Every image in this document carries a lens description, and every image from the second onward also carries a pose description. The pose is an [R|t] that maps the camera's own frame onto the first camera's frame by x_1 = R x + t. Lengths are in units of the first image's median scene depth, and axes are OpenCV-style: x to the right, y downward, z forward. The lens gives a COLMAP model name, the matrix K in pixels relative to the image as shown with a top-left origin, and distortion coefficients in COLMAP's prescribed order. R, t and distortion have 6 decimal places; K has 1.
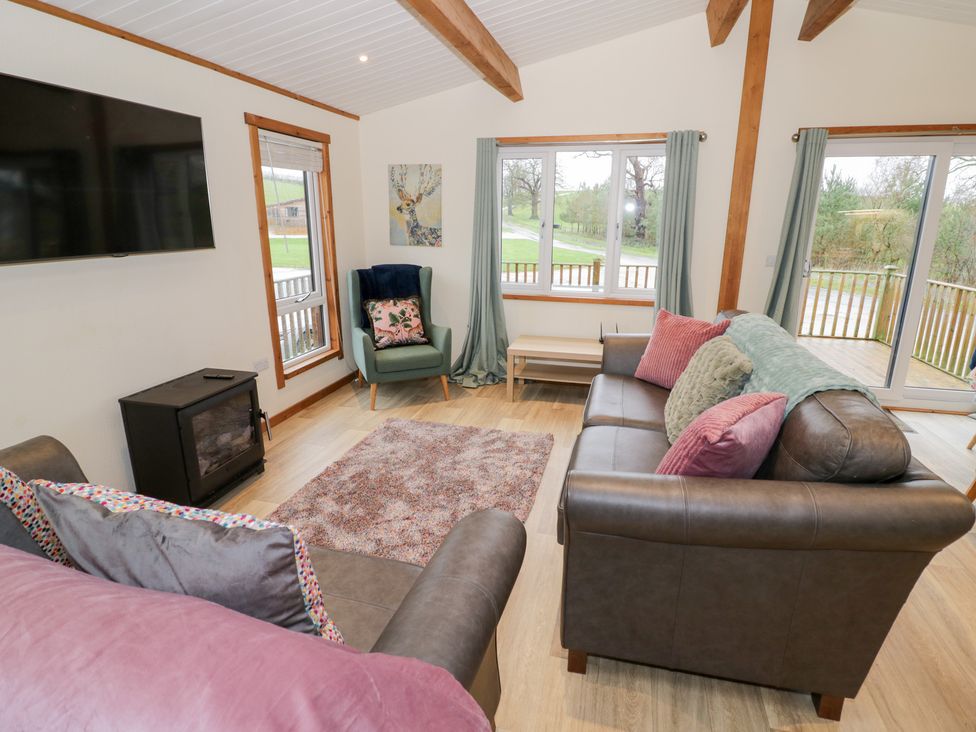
lens RADIAL K [[522.6, 0, 489.2], [0, 522.6, 361.4], [0, 0, 1]] dist [-0.010500, -0.006706]
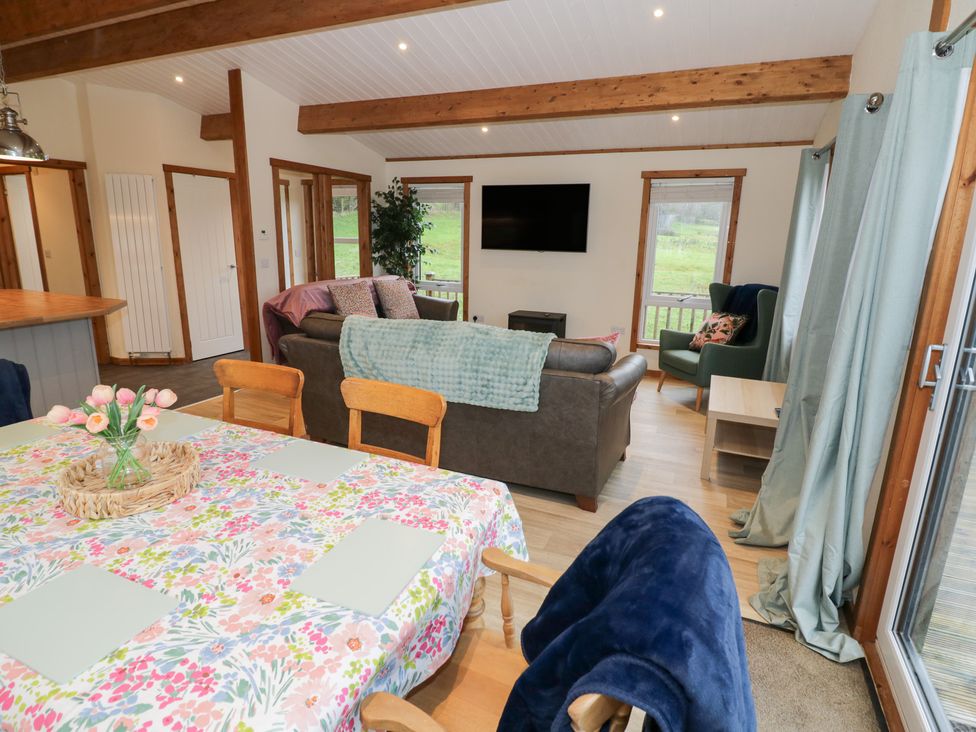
lens RADIAL K [[522.6, 0, 489.7], [0, 522.6, 363.1], [0, 0, 1]] dist [-0.010500, -0.006706]
pose [[-0.155758, 0.227929, -0.961139, 1.242290], [-0.282245, 0.922179, 0.264429, -0.223948], [0.946614, 0.312464, -0.079305, 0.847651]]
